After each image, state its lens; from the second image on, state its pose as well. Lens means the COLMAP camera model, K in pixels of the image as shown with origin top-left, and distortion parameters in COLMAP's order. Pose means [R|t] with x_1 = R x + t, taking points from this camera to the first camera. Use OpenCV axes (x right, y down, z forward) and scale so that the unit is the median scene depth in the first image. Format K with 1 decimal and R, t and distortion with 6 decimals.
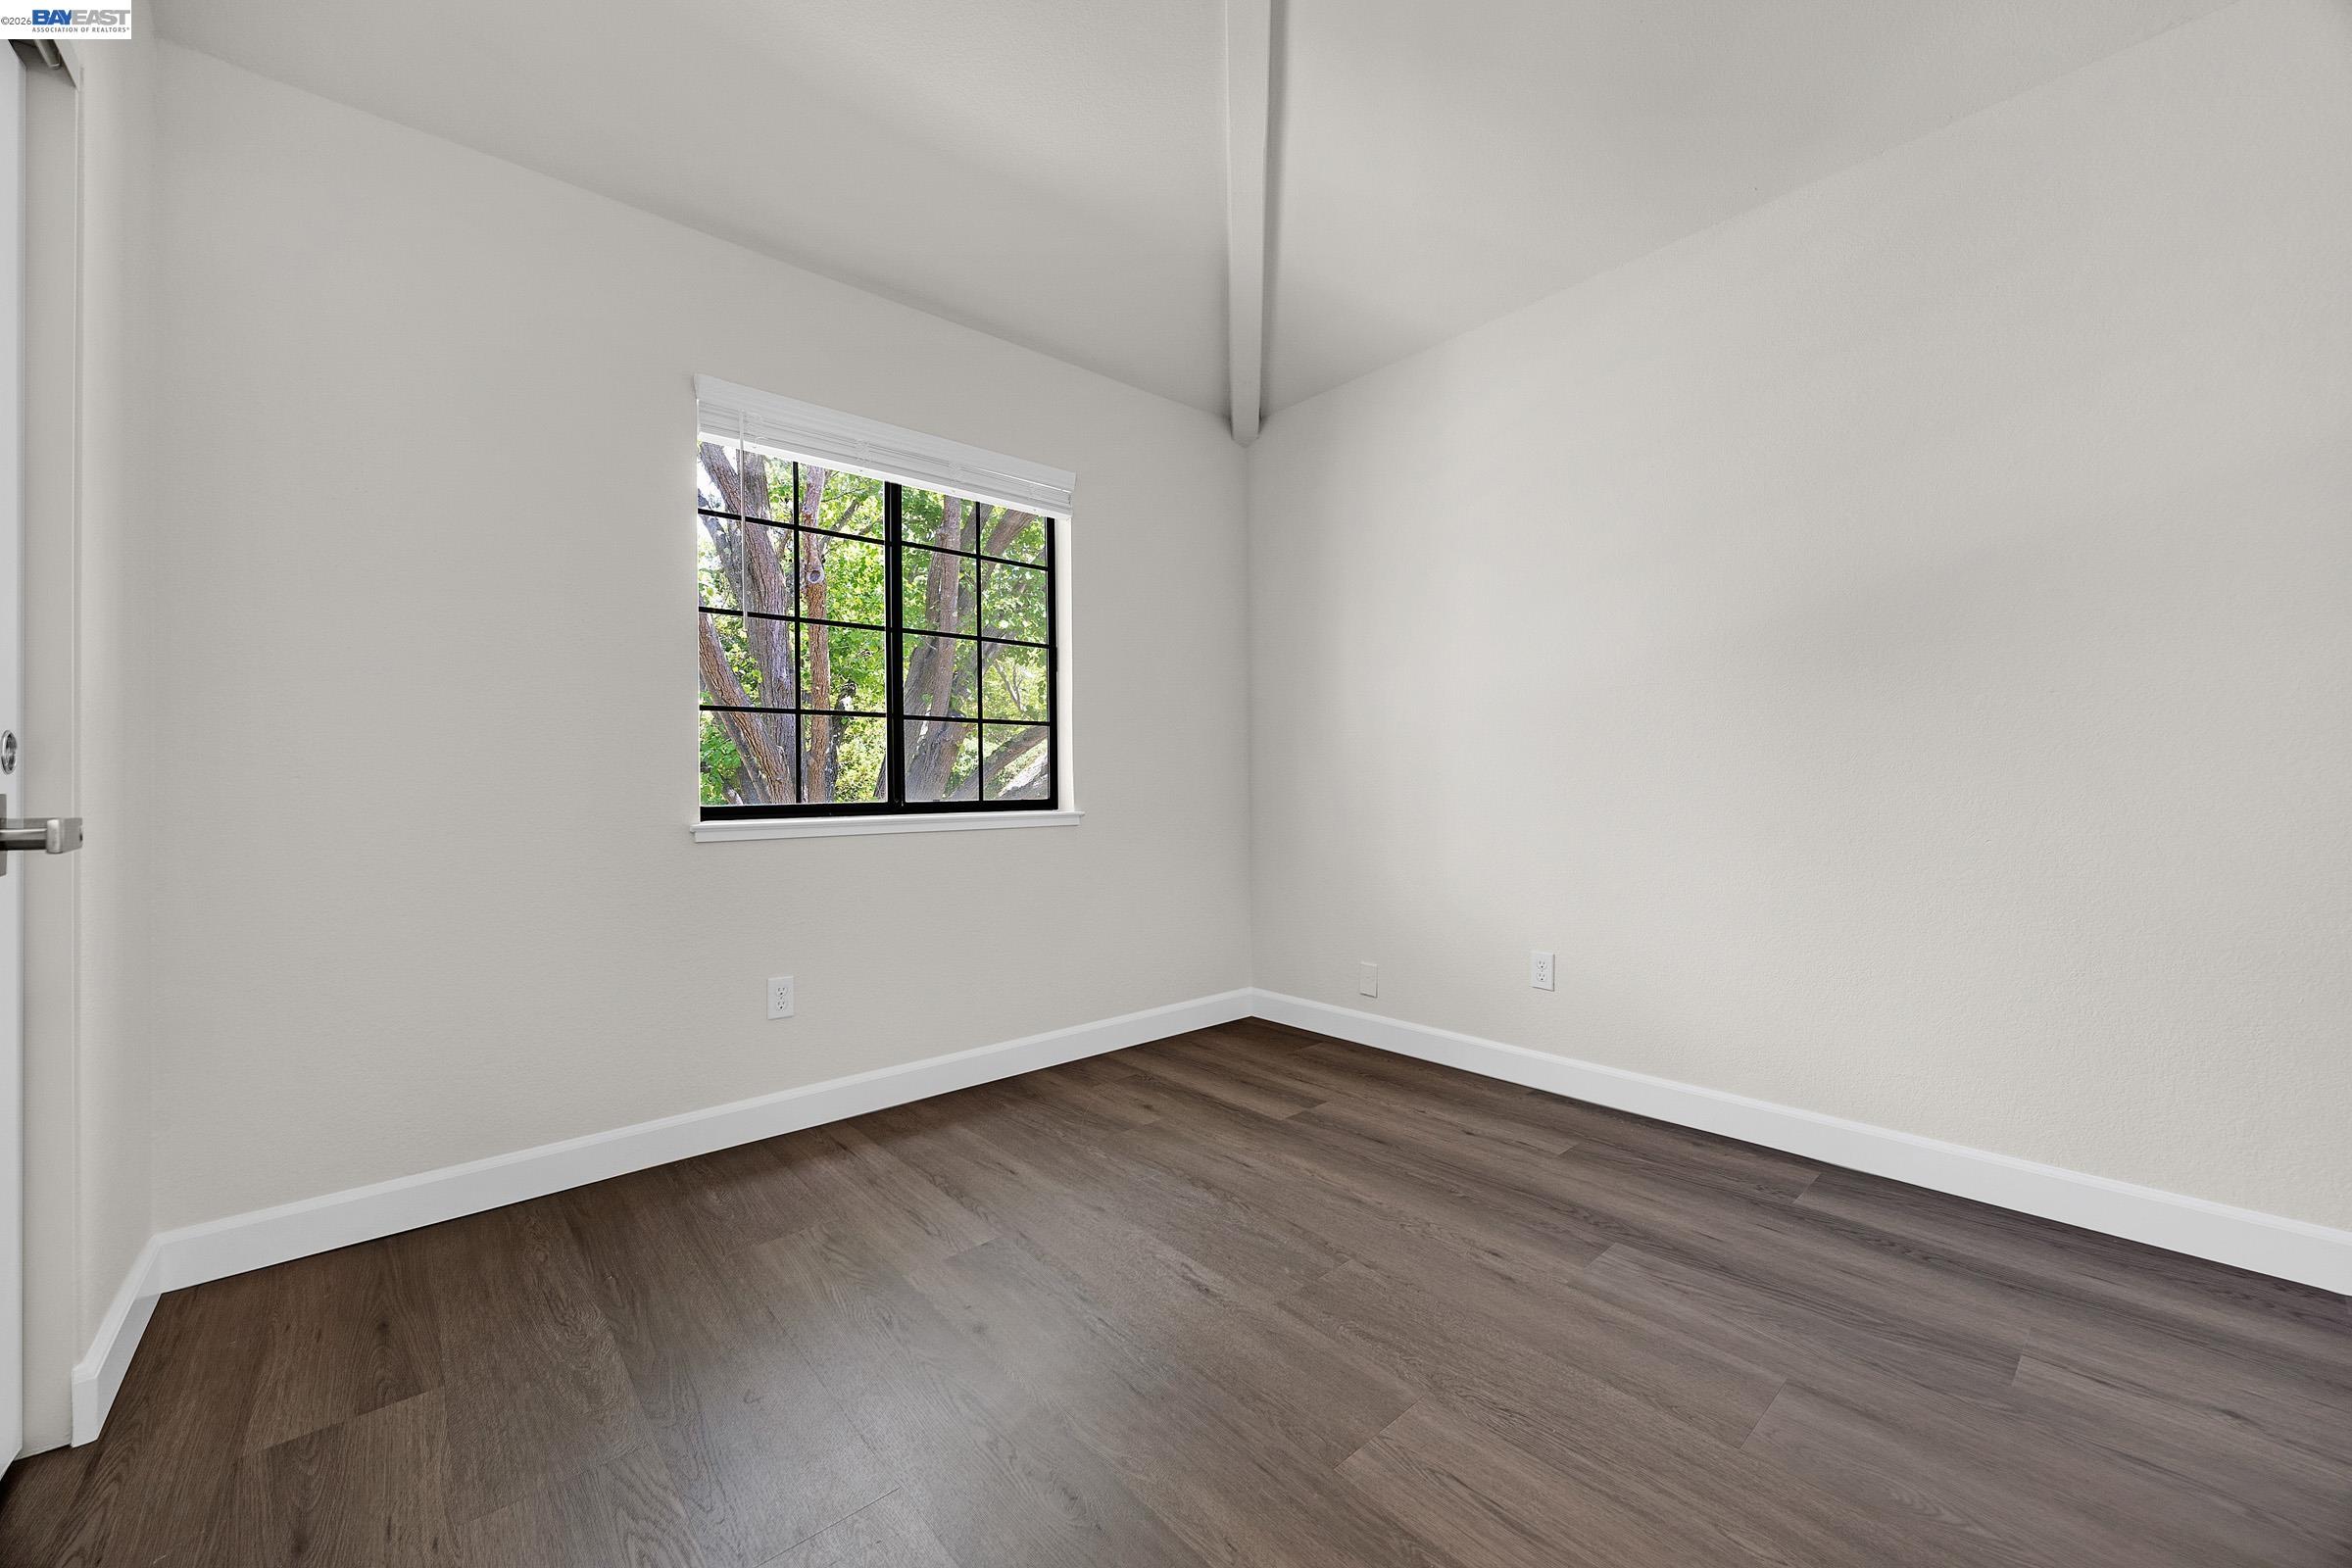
lens RADIAL K [[904.4, 0, 1181.2], [0, 904.4, 789.9], [0, 0, 1]] dist [-0.005314, 0.000071]
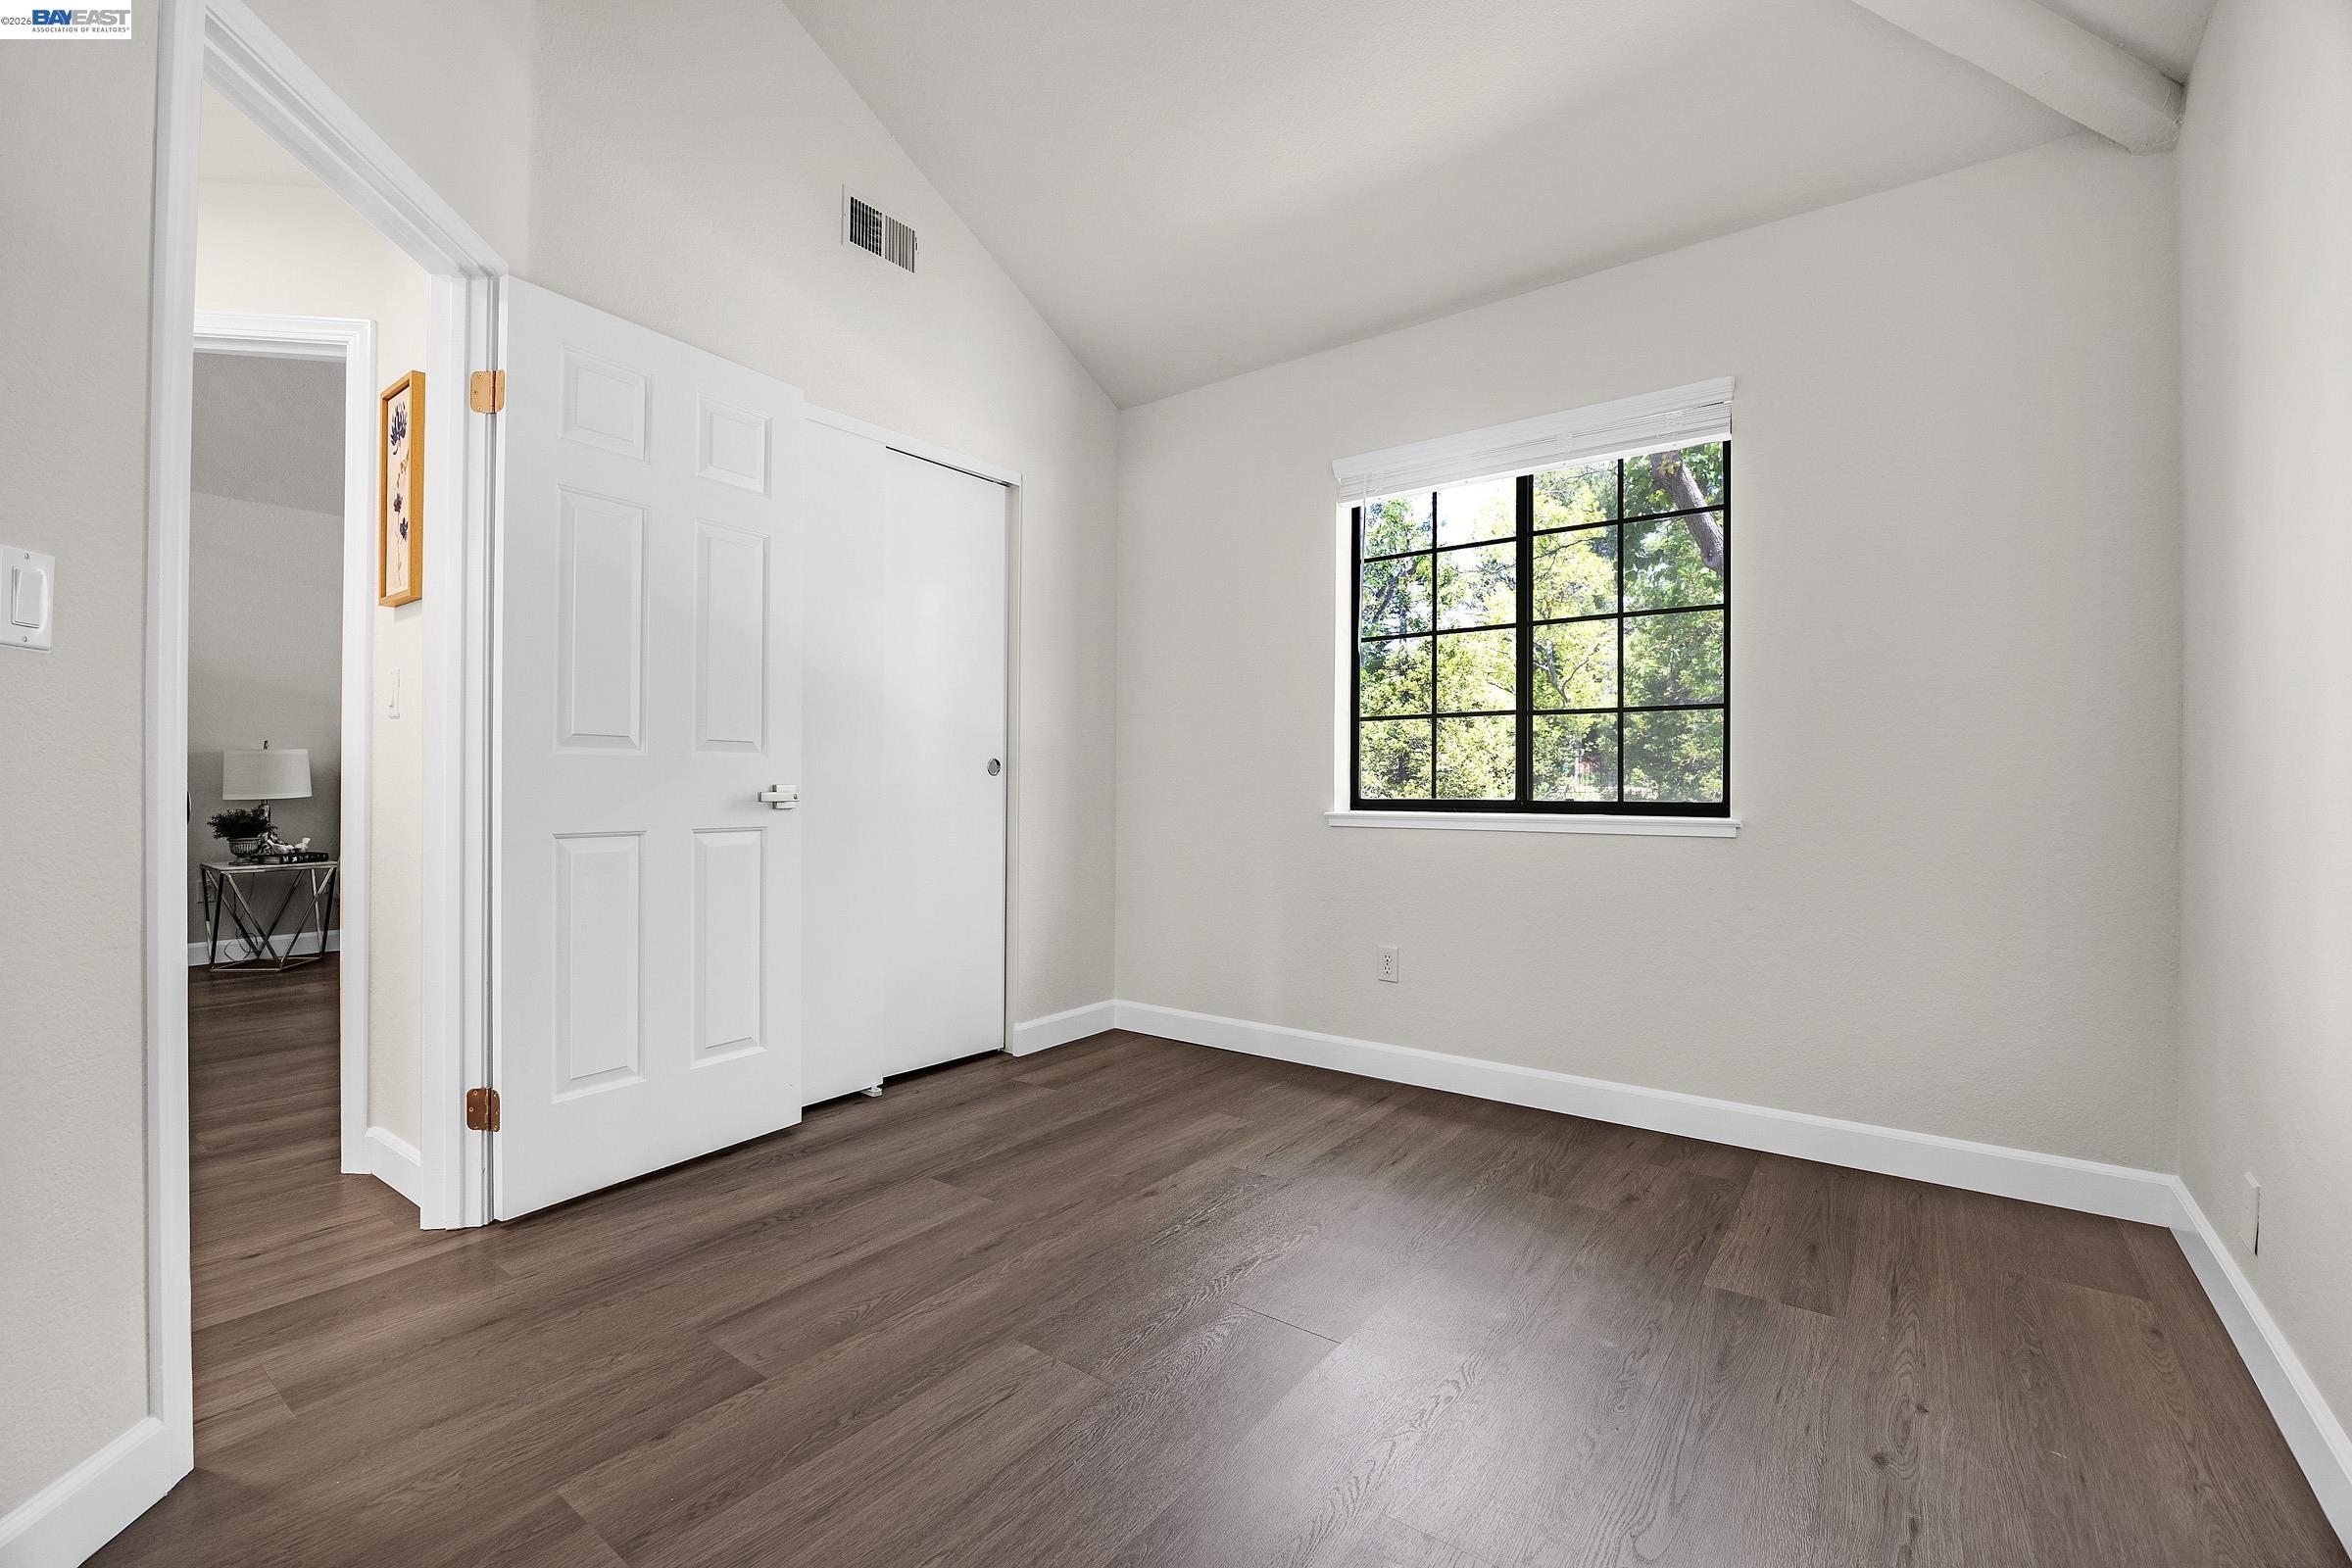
lens RADIAL K [[1020.6, 0, 1174.3], [0, 1020.6, 779.4], [0, 0, 1]] dist [-0.012098, -0.000359]
pose [[0.189397, 0.009008, -0.981859, 0.772165], [-0.006384, 0.999948, 0.007942, -0.016491], [0.981880, 0.004764, 0.189444, 0.460787]]
